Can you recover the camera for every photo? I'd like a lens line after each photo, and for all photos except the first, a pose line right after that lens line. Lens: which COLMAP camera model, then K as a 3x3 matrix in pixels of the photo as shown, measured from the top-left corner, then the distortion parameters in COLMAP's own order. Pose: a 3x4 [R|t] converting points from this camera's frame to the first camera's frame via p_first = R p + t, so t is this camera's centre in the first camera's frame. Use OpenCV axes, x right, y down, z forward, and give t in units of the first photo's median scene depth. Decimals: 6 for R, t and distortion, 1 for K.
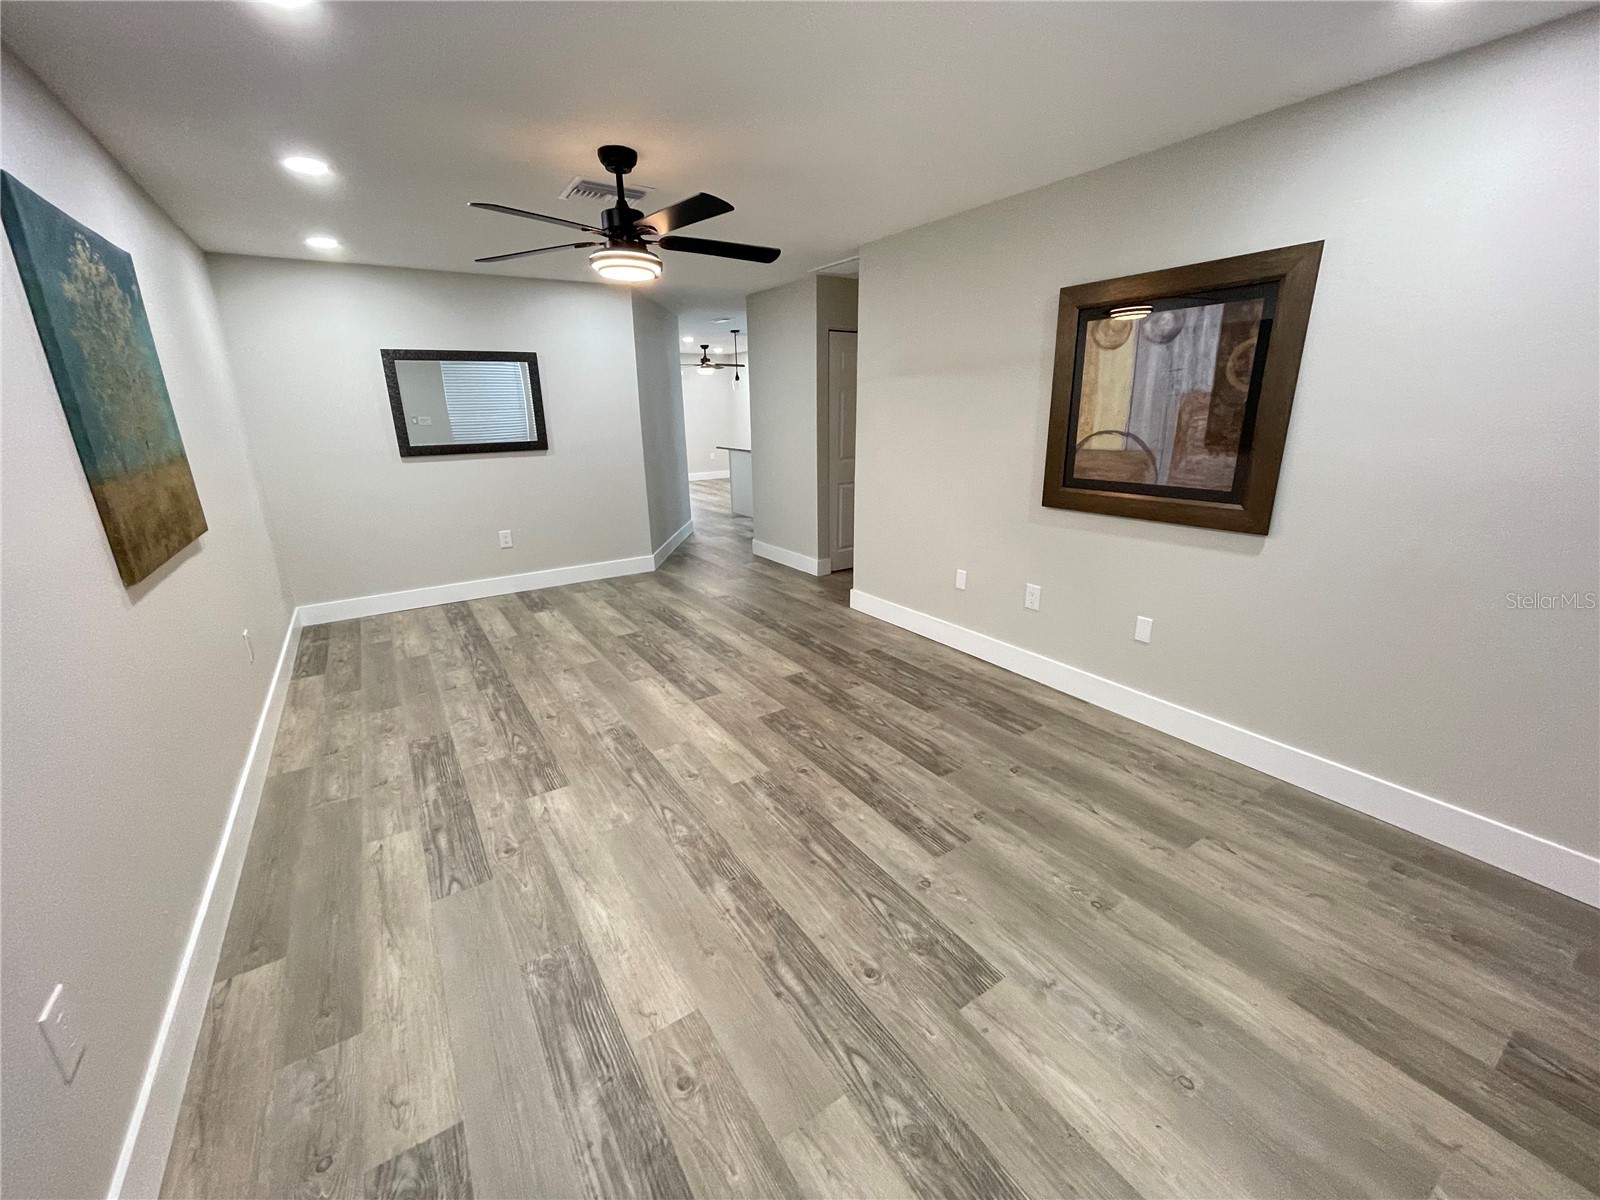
lens RADIAL K [[644.9, 0, 787.3], [0, 644.9, 591.1], [0, 0, 1]] dist [-0.002458, 0.000751]
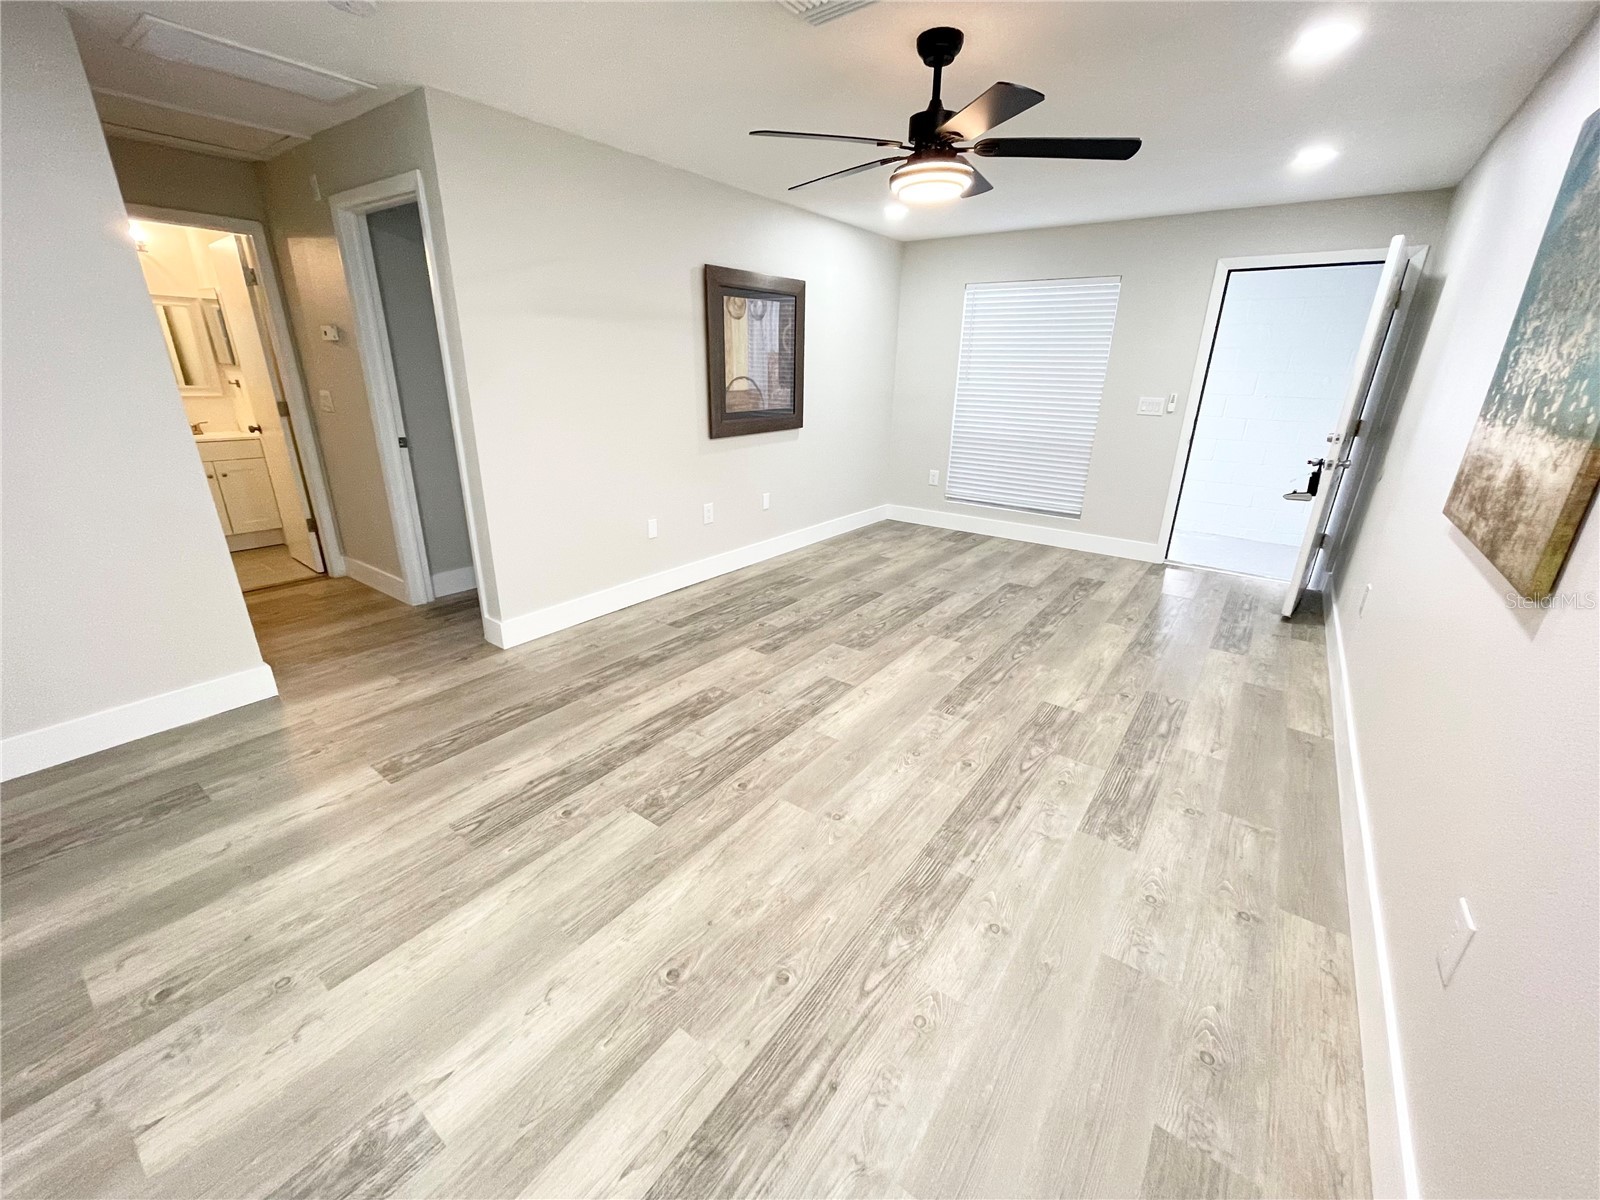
lens RADIAL K [[644.9, 0, 789.3], [0, 644.9, 606.2], [0, 0, 1]] dist [-0.002458, 0.000751]
pose [[-0.347820, -0.319372, 0.881489, -1.009393], [0.252380, 0.873595, 0.416097, -0.378922], [-0.902954, 0.367197, -0.223251, 1.433092]]
